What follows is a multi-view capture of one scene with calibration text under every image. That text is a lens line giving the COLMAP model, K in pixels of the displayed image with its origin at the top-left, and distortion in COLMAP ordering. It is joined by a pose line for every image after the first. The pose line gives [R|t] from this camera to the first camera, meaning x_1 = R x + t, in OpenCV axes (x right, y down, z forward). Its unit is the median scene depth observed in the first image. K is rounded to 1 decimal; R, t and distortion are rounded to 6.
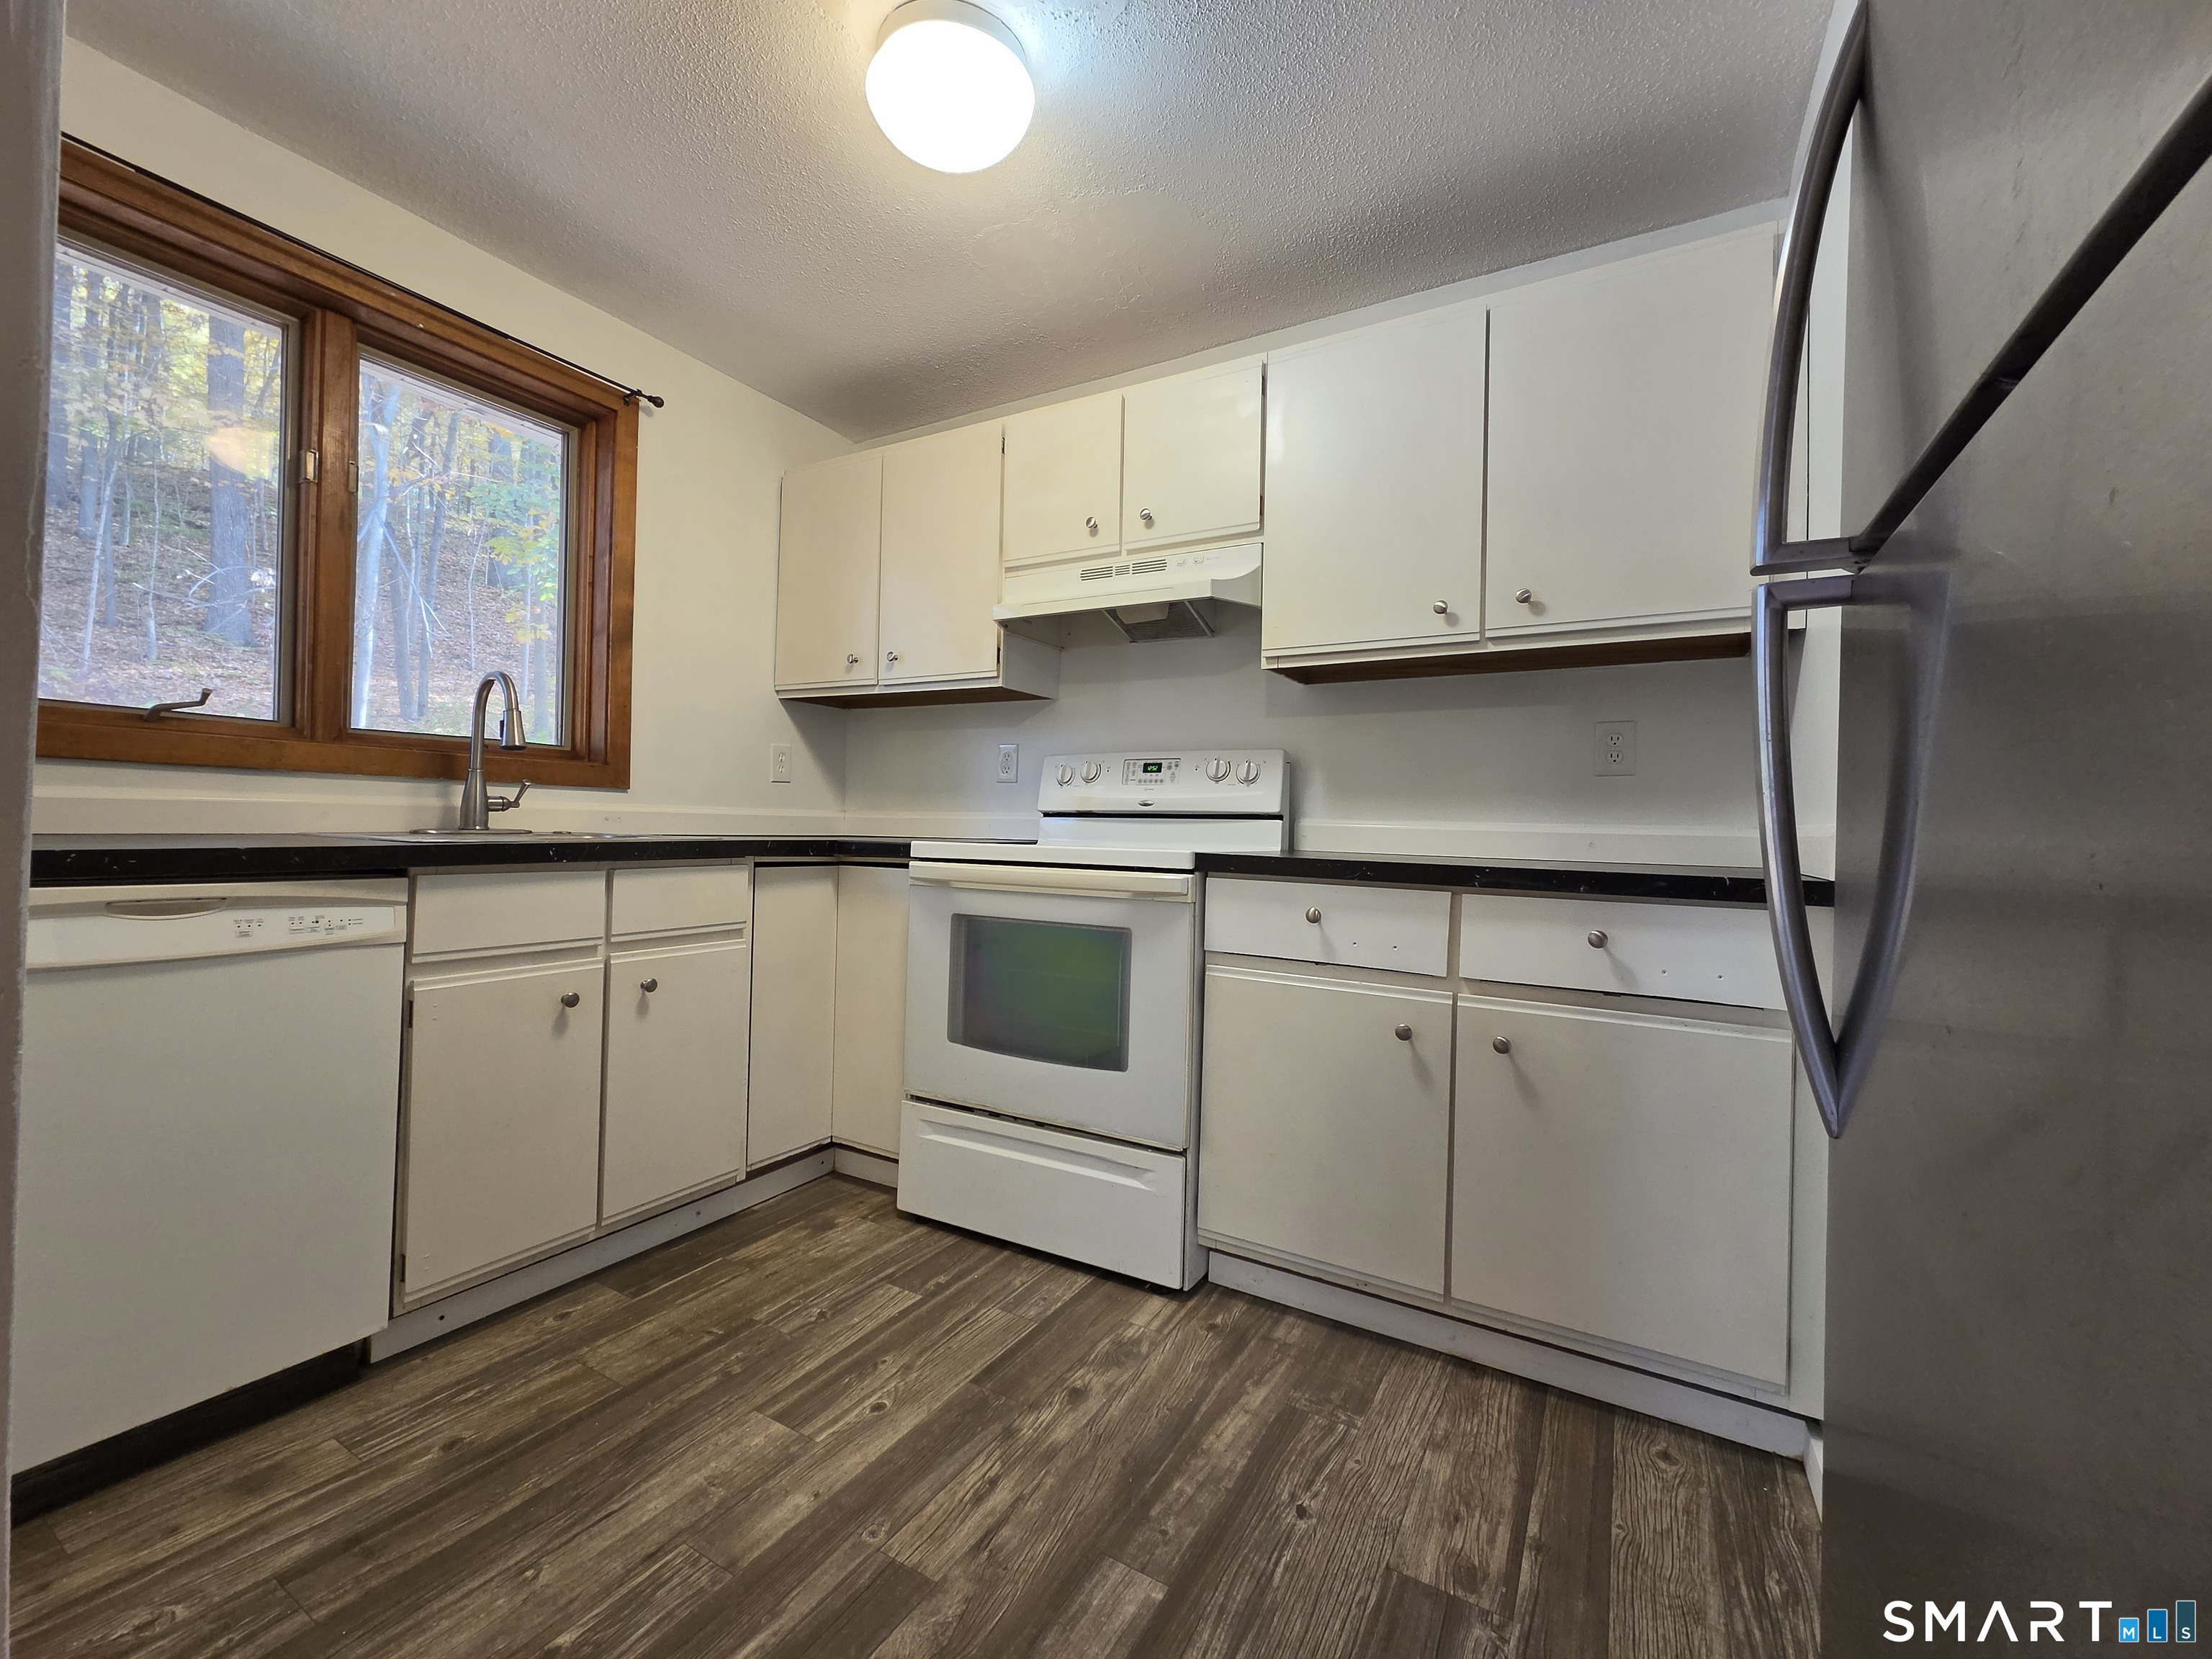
lens RADIAL K [[903.3, 0, 1115.7], [0, 903.3, 825.2], [0, 0, 1]] dist [-0.000221, -0.000242]
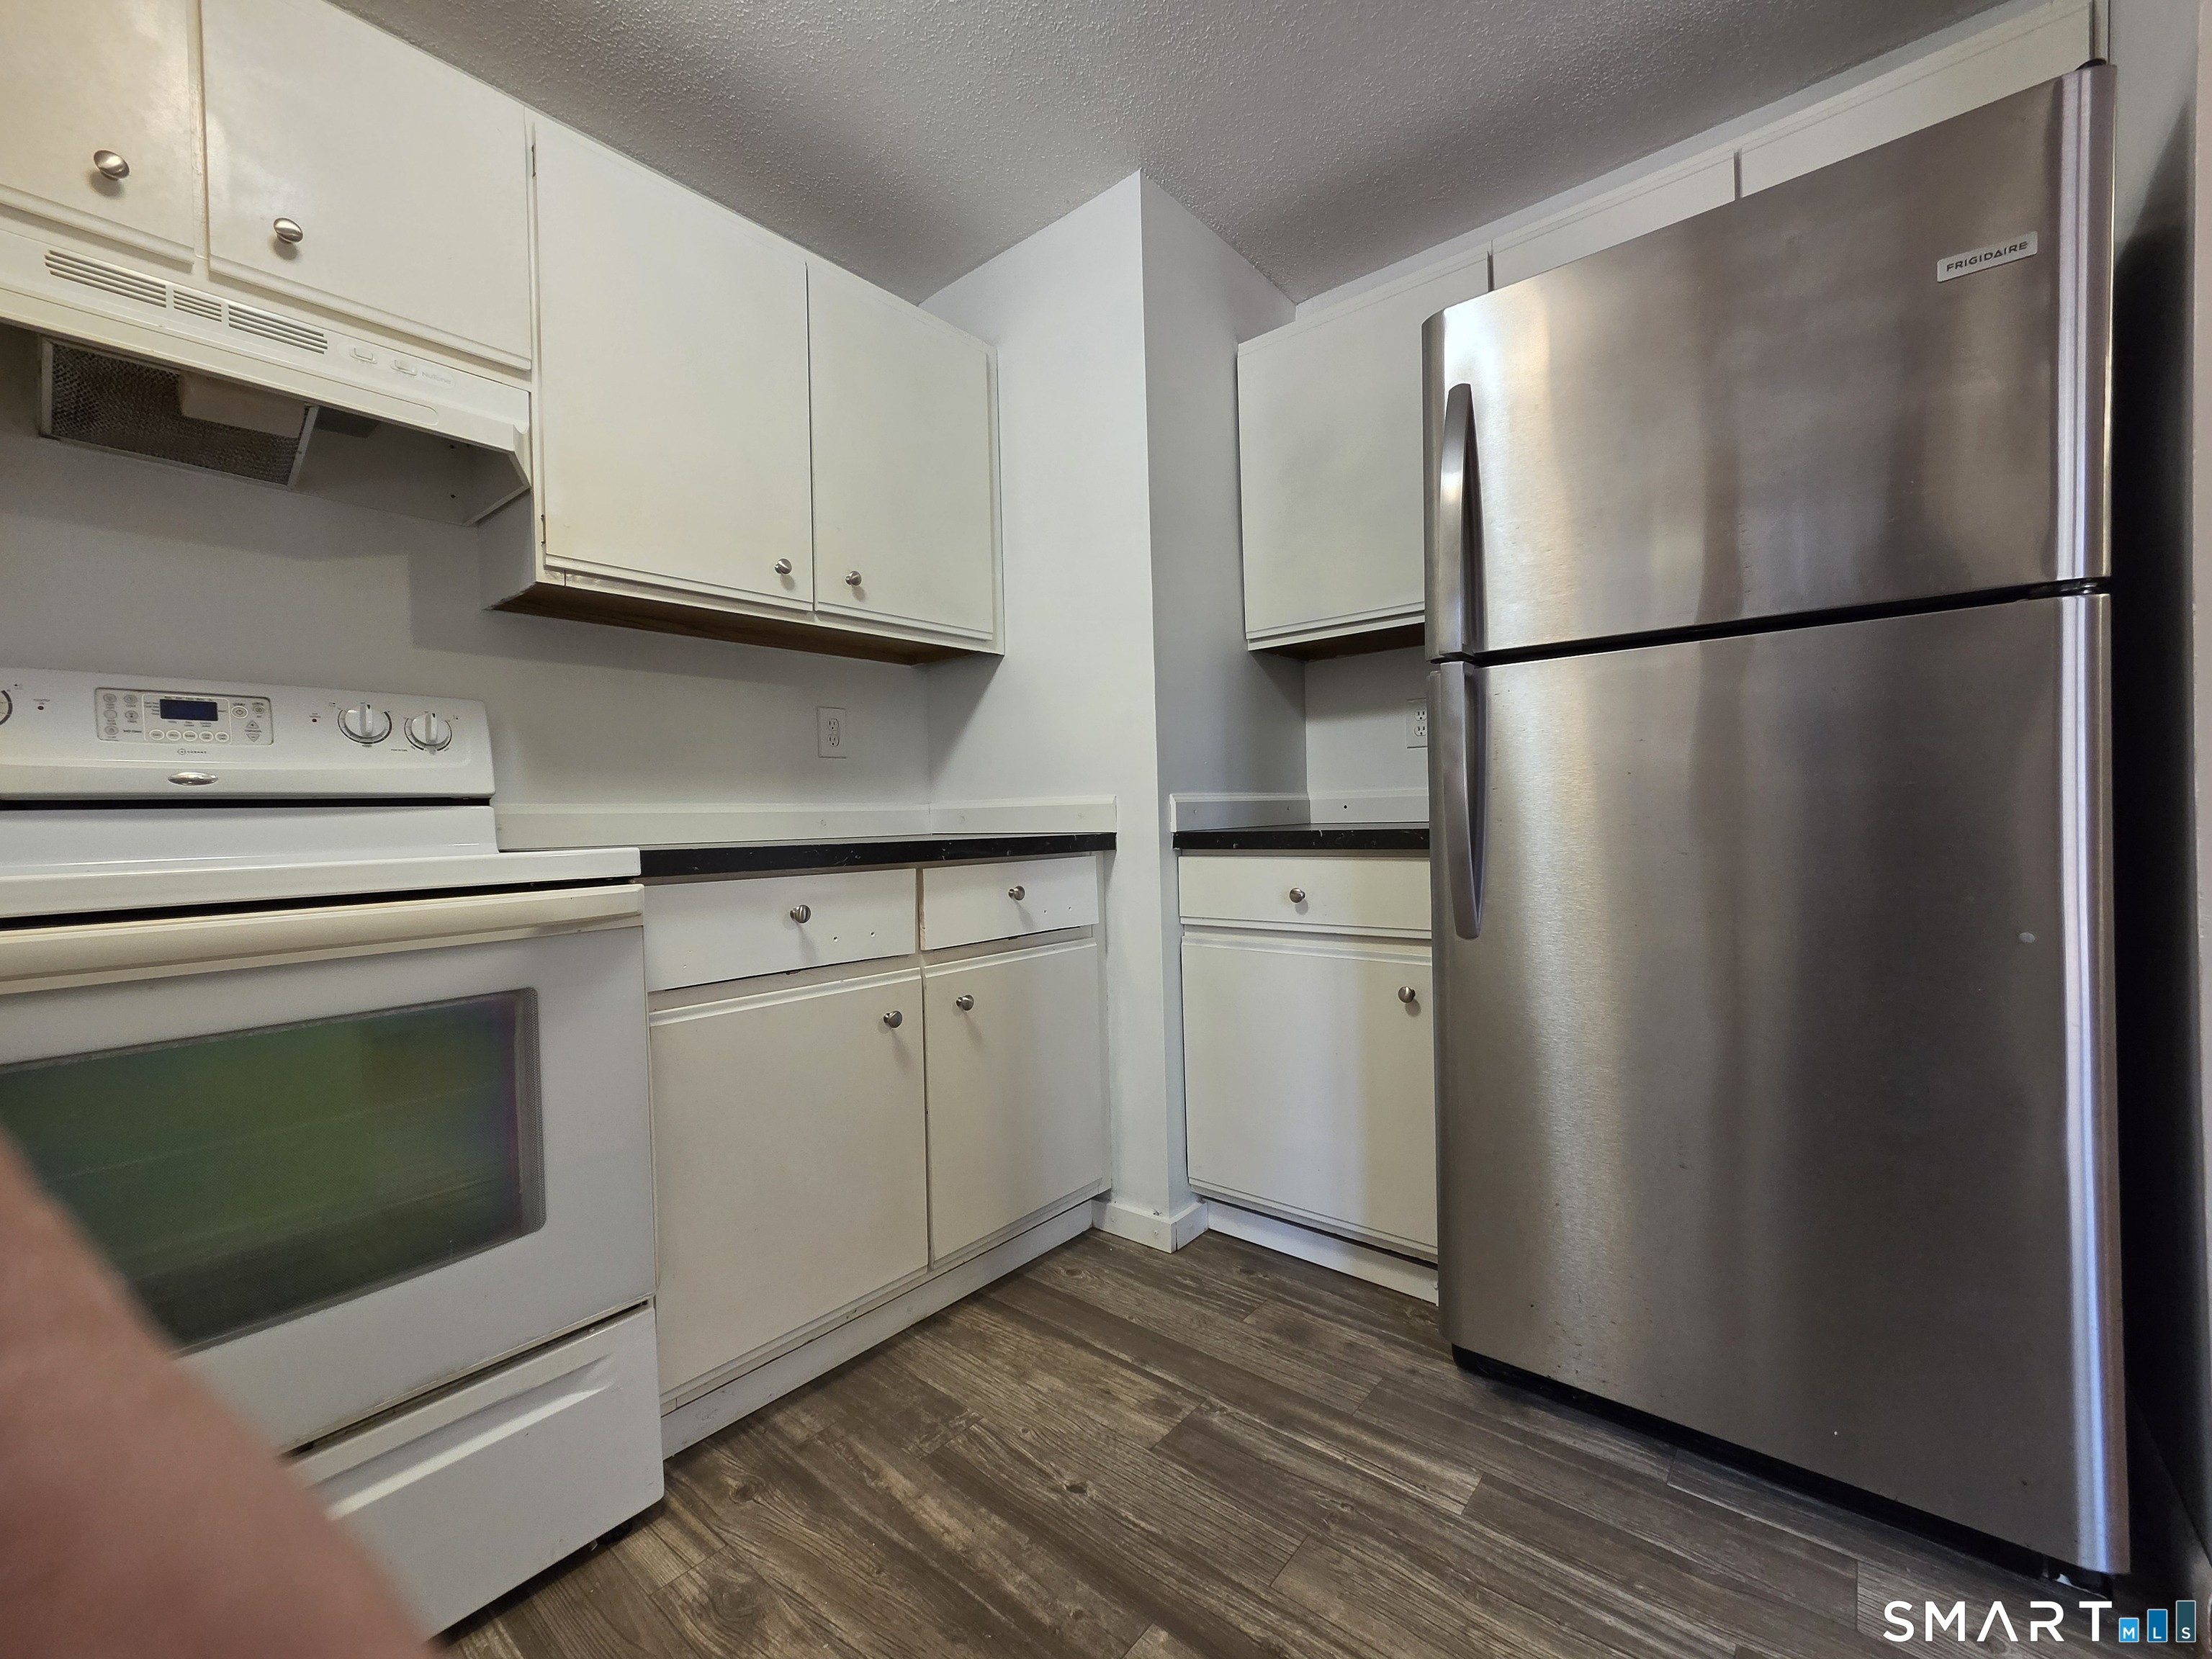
lens RADIAL K [[903.3, 0, 1115.7], [0, 903.3, 825.2], [0, 0, 1]] dist [-0.000221, -0.000242]
pose [[0.171660, -0.040458, 0.984325, -0.514329], [0.025988, 0.998995, 0.036529, -0.004247], [-0.984813, 0.019310, 0.172539, 0.538099]]
